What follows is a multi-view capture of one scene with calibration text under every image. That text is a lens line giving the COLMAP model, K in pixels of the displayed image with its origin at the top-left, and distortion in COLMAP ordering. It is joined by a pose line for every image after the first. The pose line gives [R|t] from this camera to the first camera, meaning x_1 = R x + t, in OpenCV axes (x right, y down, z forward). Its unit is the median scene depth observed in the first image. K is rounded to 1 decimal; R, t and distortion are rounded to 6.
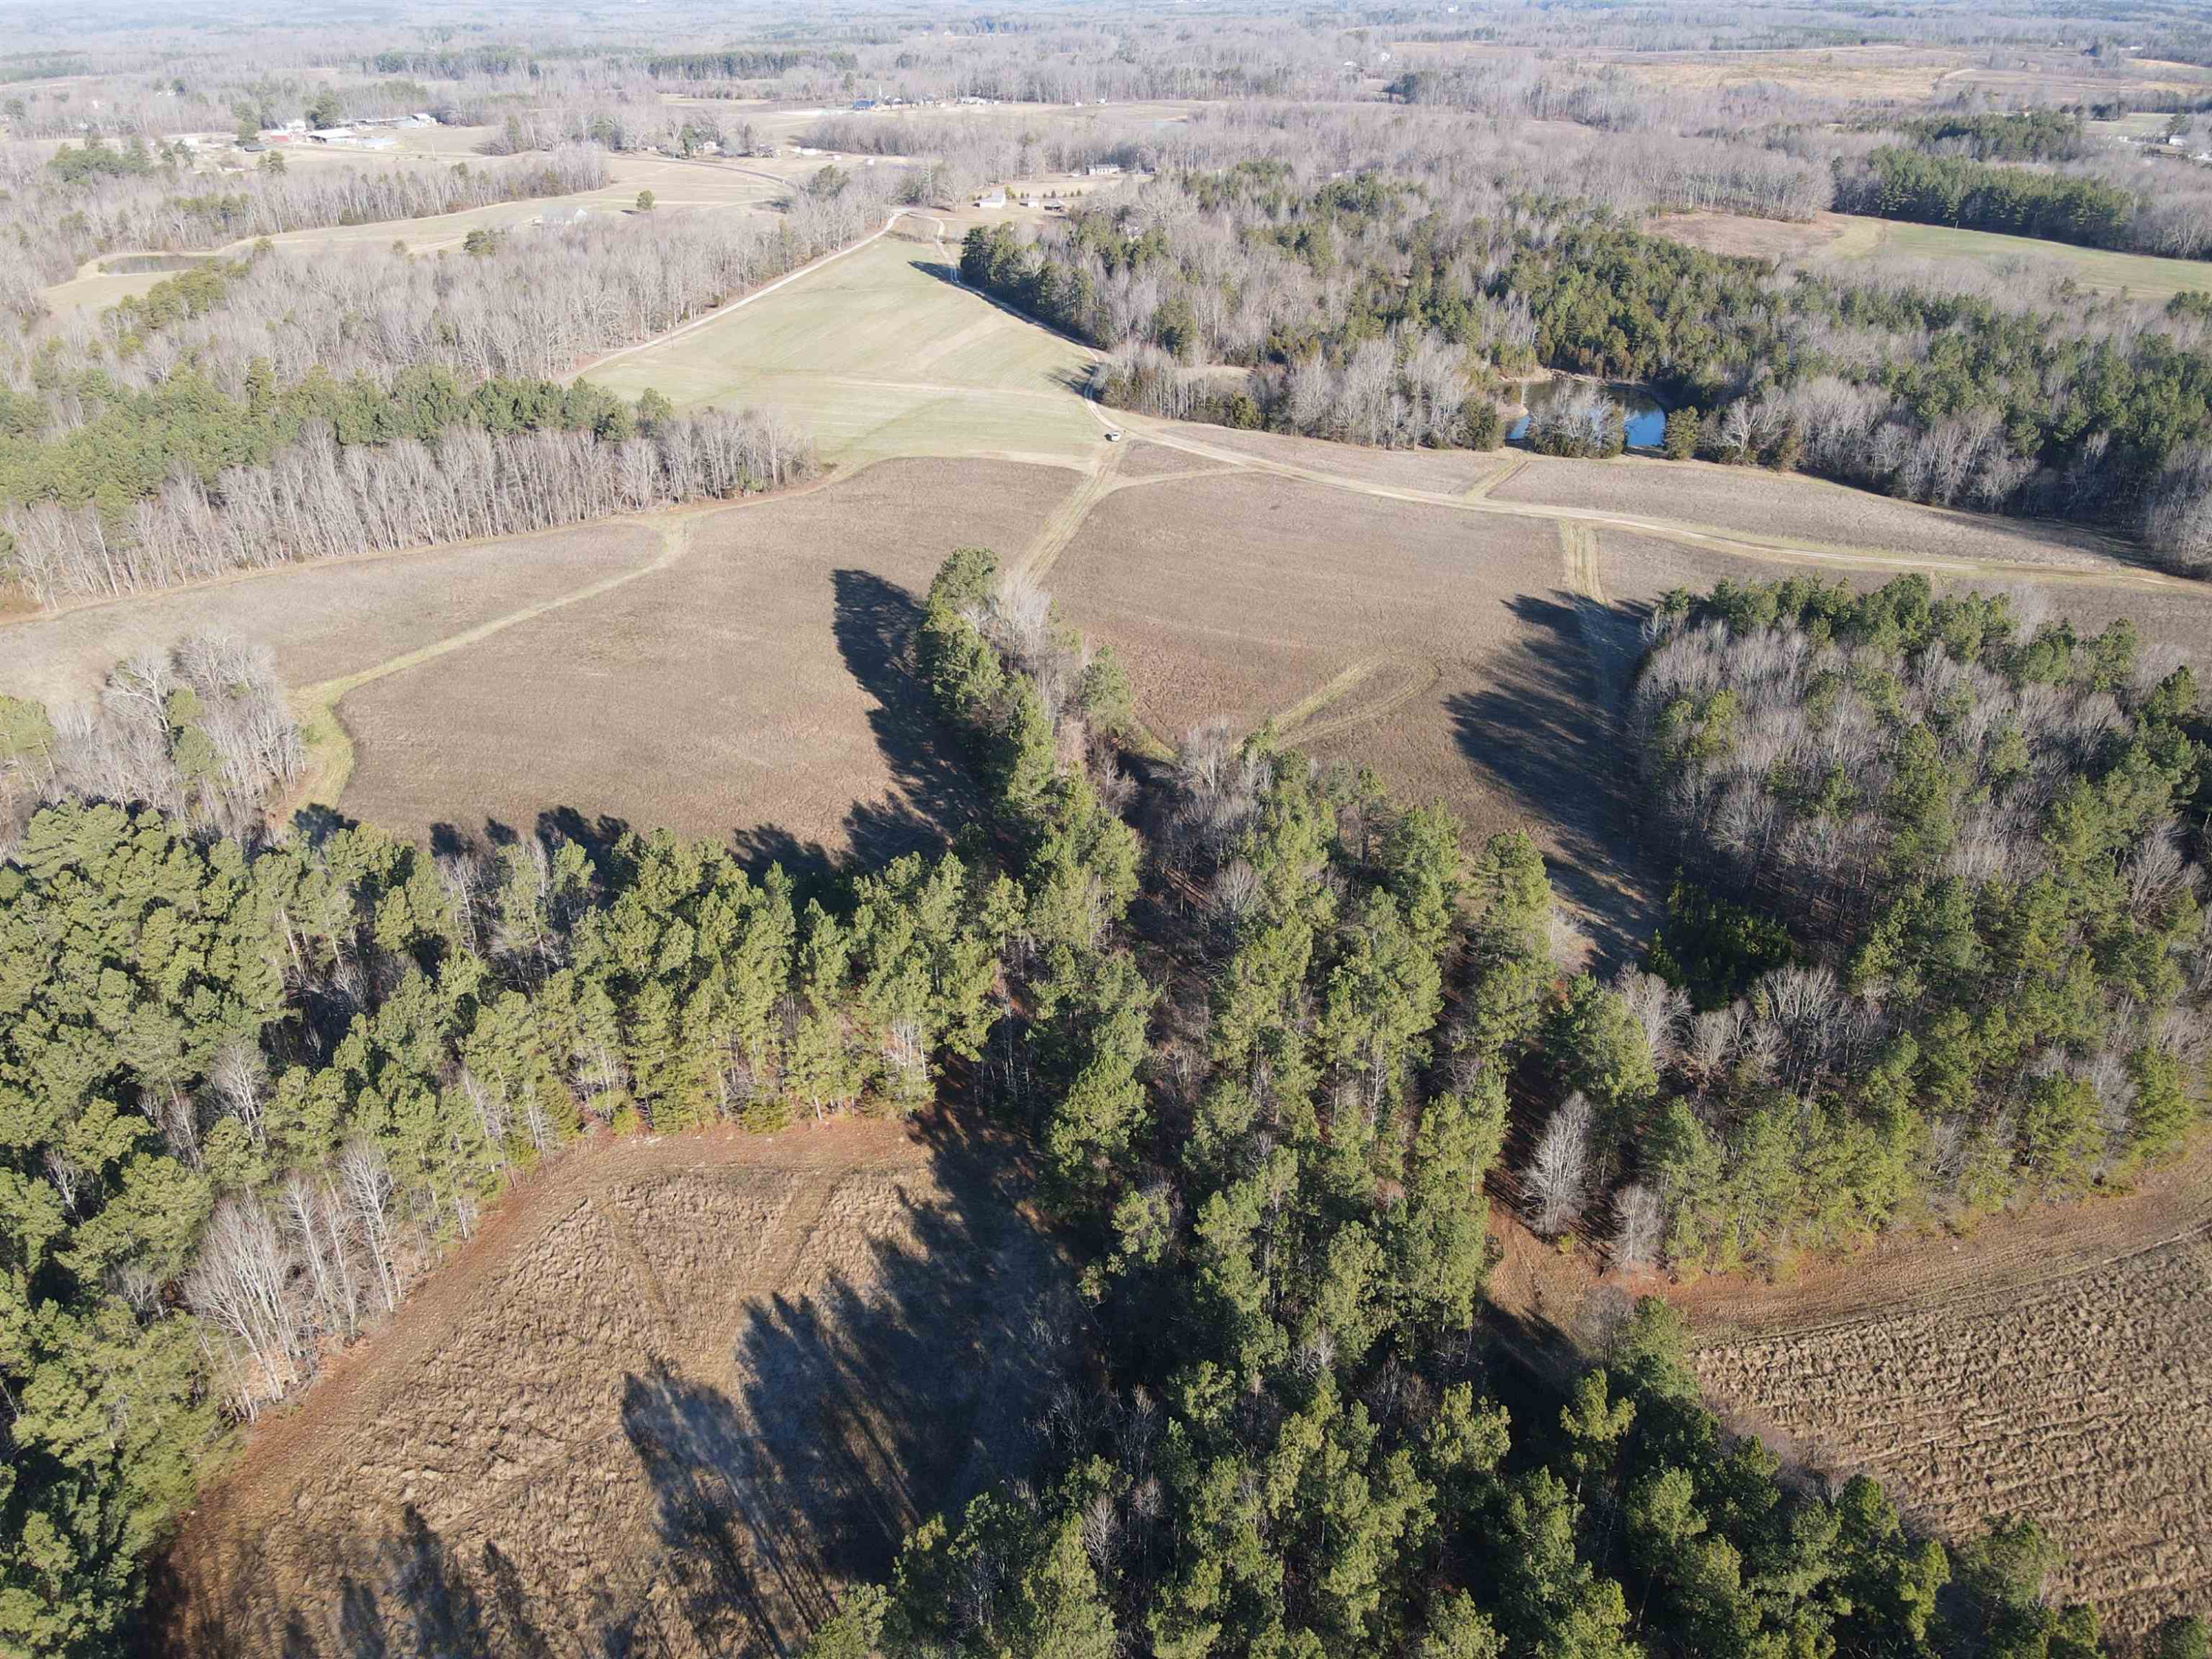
lens RADIAL K [[1619.5, 0, 1103.4], [0, 1619.5, 826.0], [0, 0, 1]] dist [-0.001053, 0.023568]
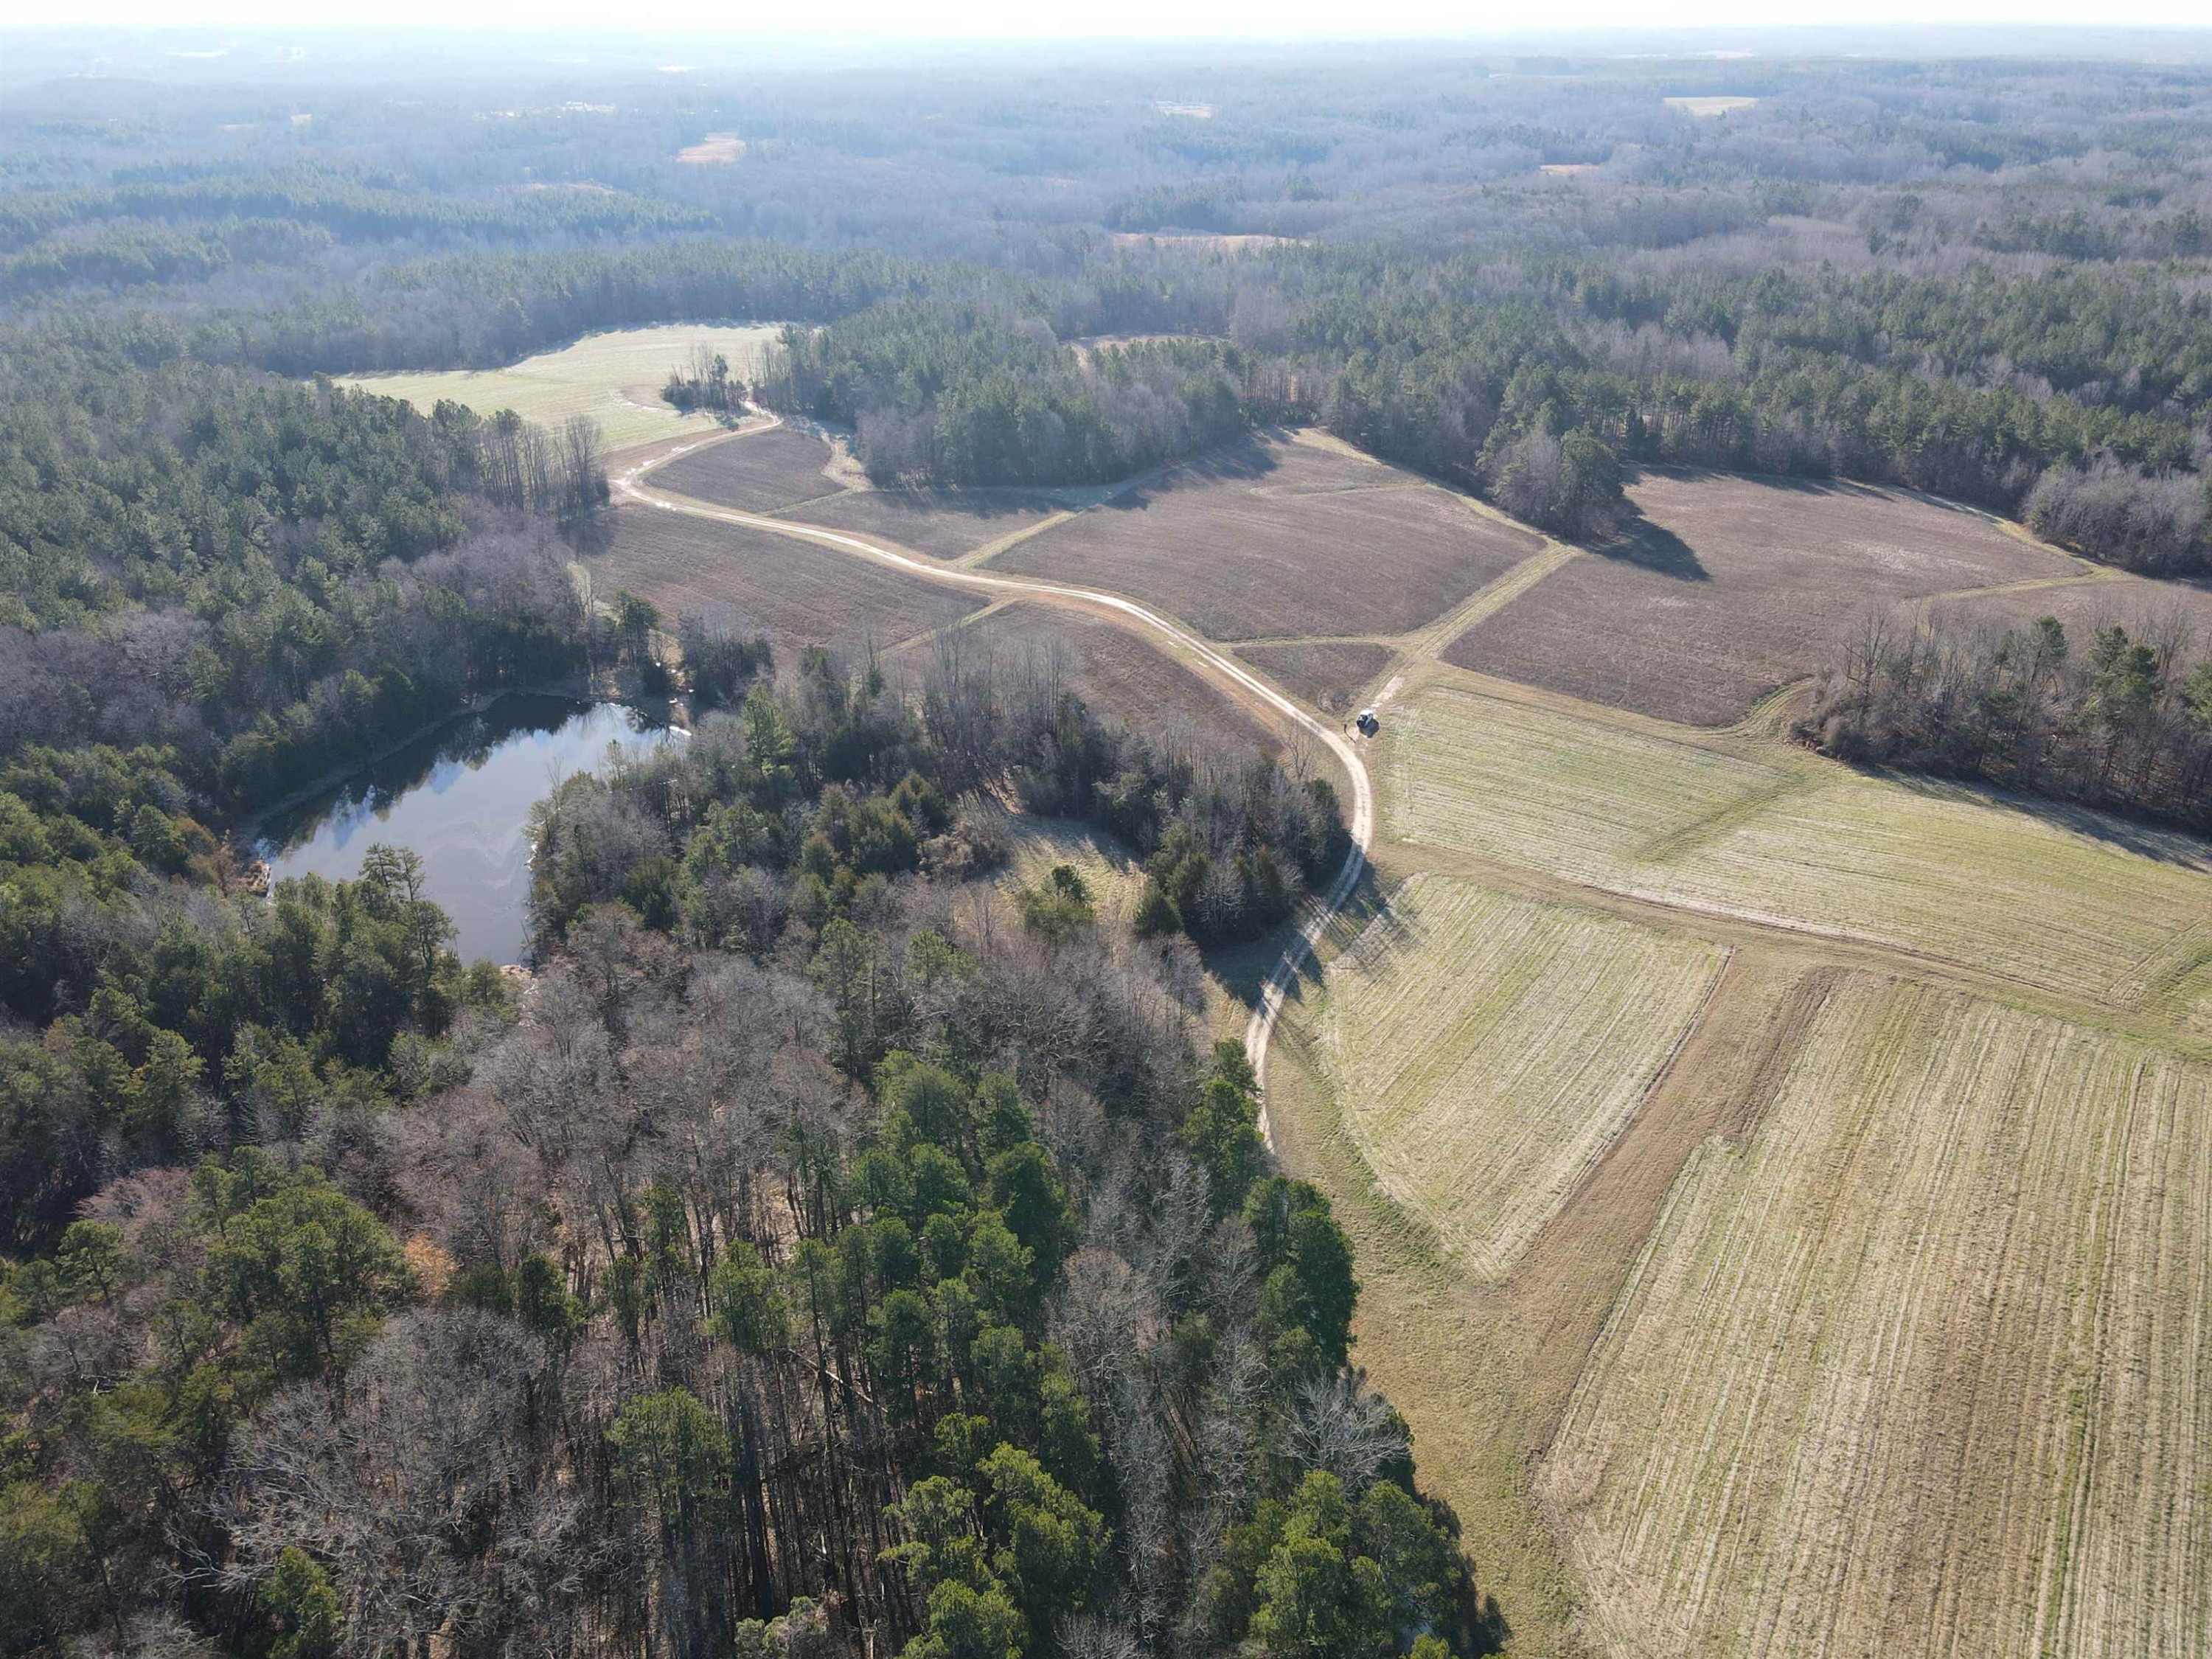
lens RADIAL K [[1611.2, 0, 1106.0], [0, 1611.2, 829.5], [0, 0, 1]] dist [0.012076, 0.001195]
pose [[-0.955885, -0.120442, 0.267912, -0.118381], [0.145395, 0.598502, 0.787817, -1.299494], [-0.255232, 0.792016, -0.554587, 2.516387]]
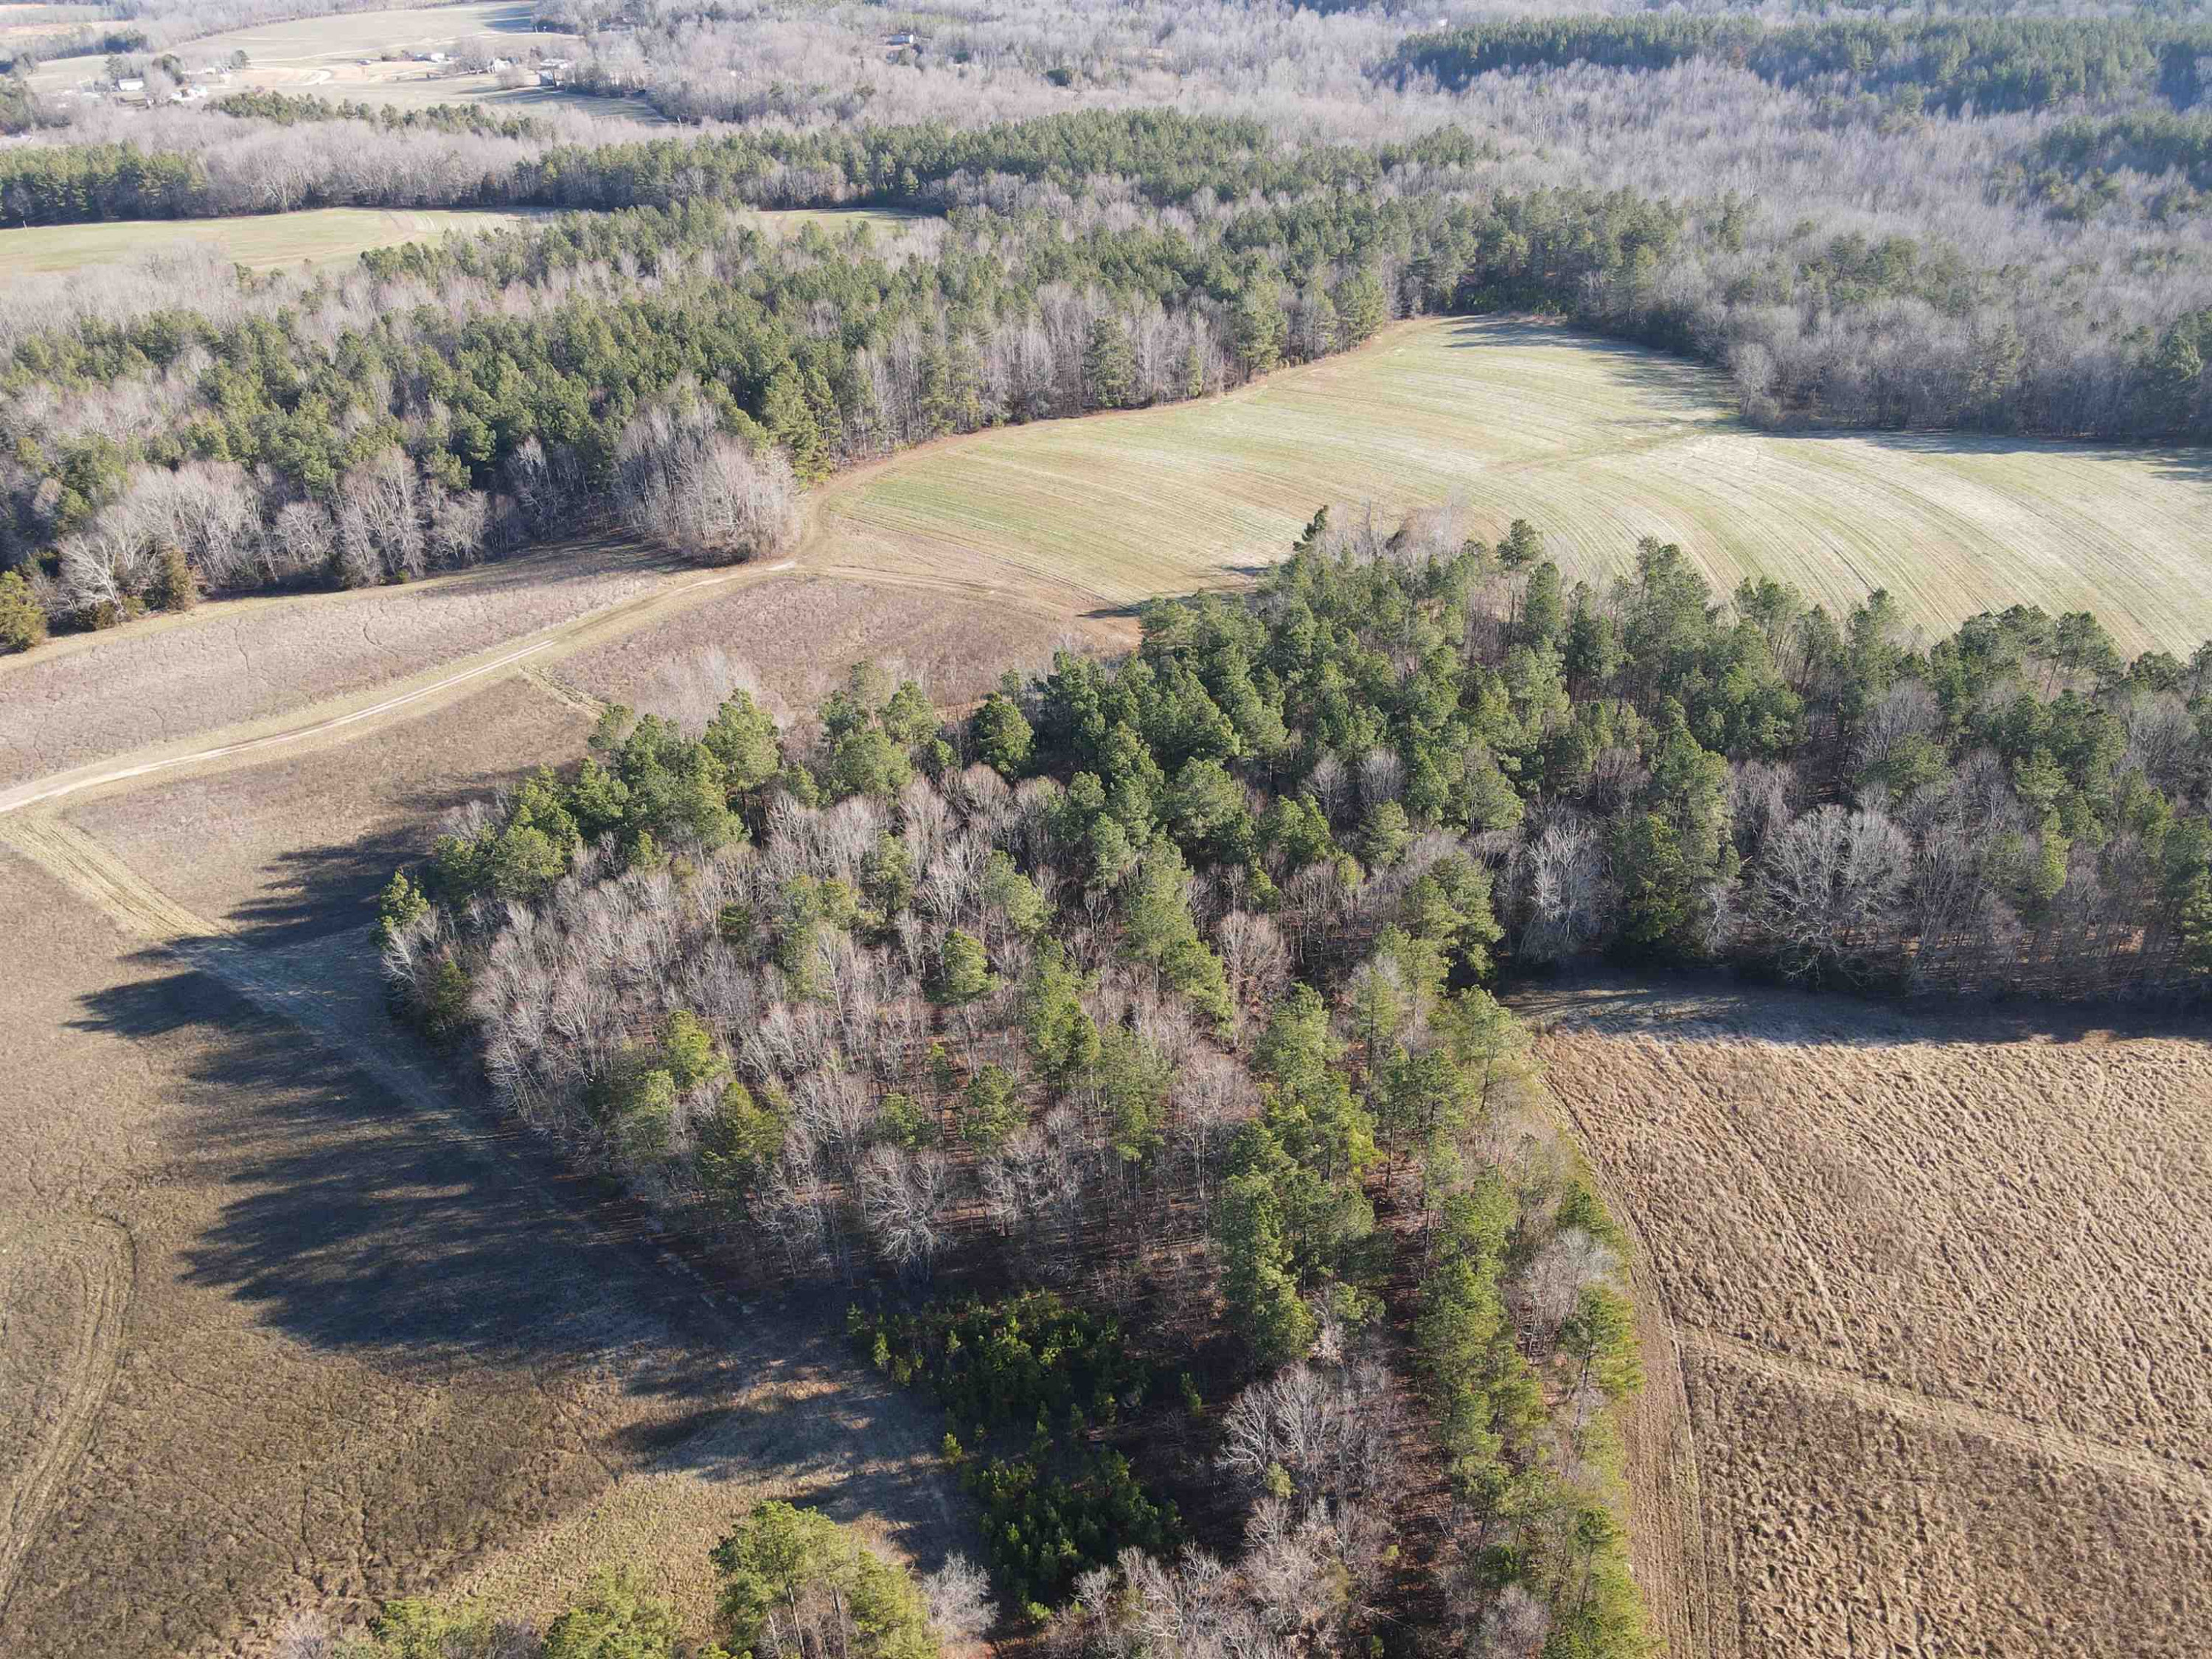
lens RADIAL K [[1619.5, 0, 1103.4], [0, 1619.5, 826.0], [0, 0, 1]] dist [-0.001053, 0.023568]
pose [[0.444608, -0.481168, 0.755514, 0.004815], [0.457411, 0.847161, 0.270356, -0.246948], [-0.770129, 0.225378, 0.596746, 0.458460]]
